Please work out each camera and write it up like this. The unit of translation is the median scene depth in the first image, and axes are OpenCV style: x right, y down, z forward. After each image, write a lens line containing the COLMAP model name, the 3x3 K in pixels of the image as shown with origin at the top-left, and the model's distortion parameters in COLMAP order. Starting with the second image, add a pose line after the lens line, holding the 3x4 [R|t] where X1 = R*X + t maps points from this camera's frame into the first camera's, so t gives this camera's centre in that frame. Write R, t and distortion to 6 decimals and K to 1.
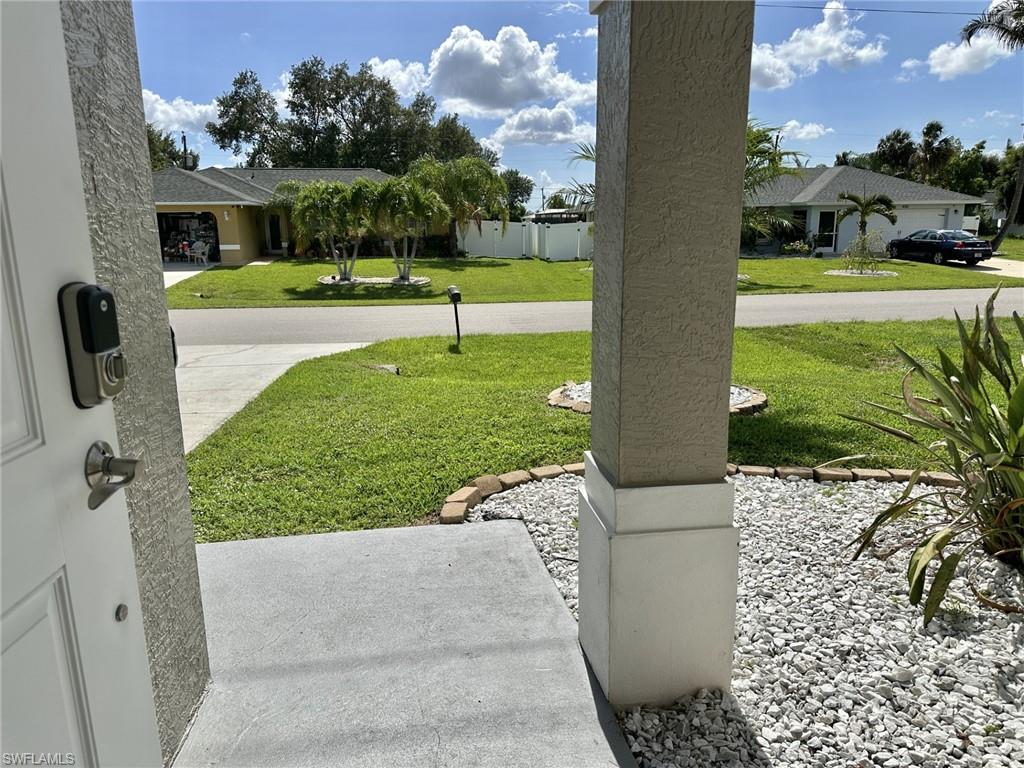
lens RADIAL K [[687.6, 0, 512.8], [0, 687.6, 412.2], [0, 0, 1]] dist [0.000137, 0.000171]
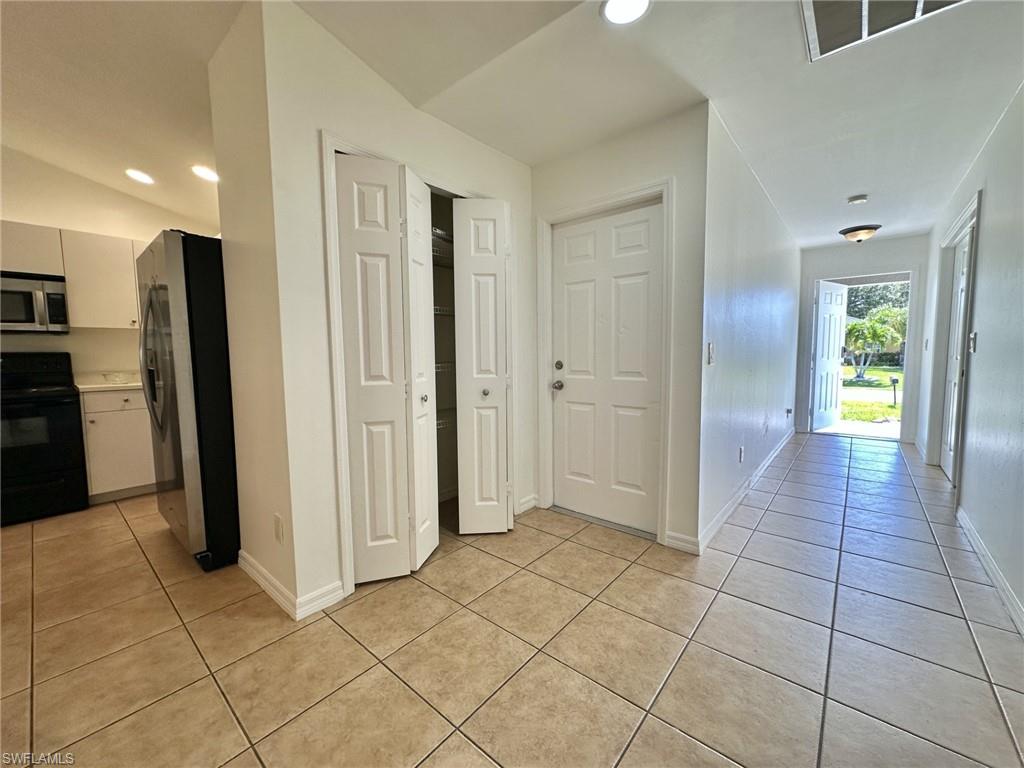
lens RADIAL K [[410.1, 0, 512.0], [0, 410.1, 384.0], [0, 0, 1]] dist [-0.000834, 0.000135]
pose [[0.659415, 0.058010, -0.749538, 0.033532], [-0.192005, 0.976948, -0.093309, 0.078217], [0.726847, 0.205445, 0.655352, -0.270317]]
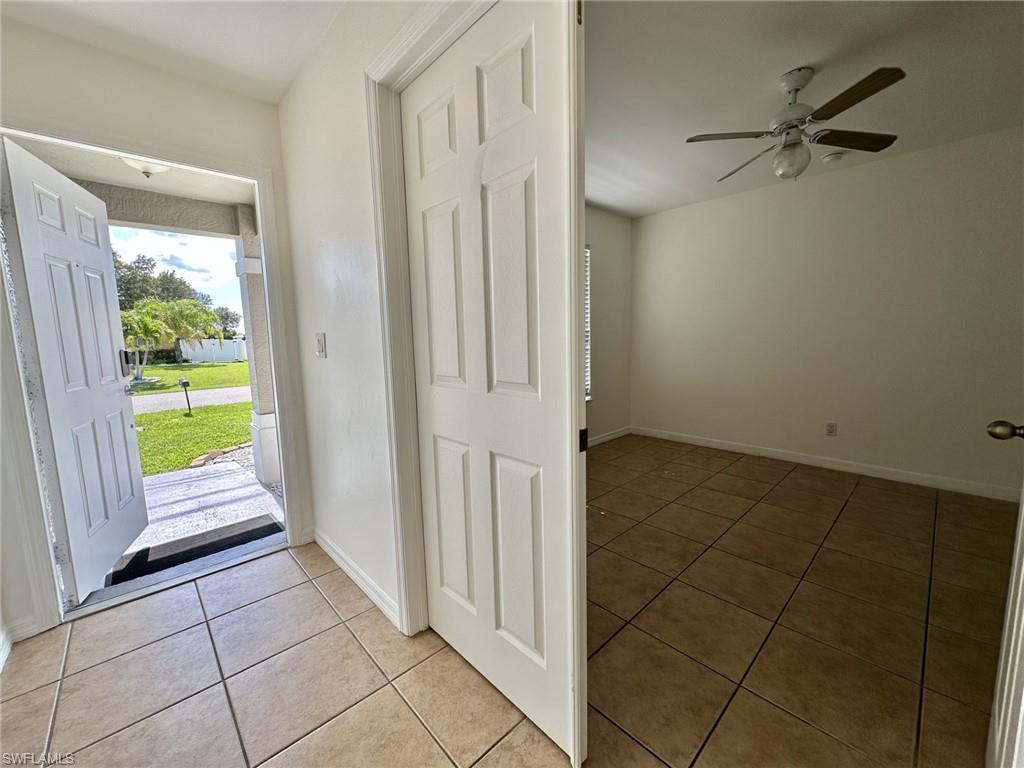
lens RADIAL K [[410.1, 0, 512.0], [0, 410.1, 384.0], [0, 0, 1]] dist [-0.000834, 0.000135]
pose [[0.823903, -0.083029, 0.560615, 0.006072], [0.169243, 0.980117, -0.103568, 0.038040], [-0.540870, 0.180211, 0.821574, -0.130955]]
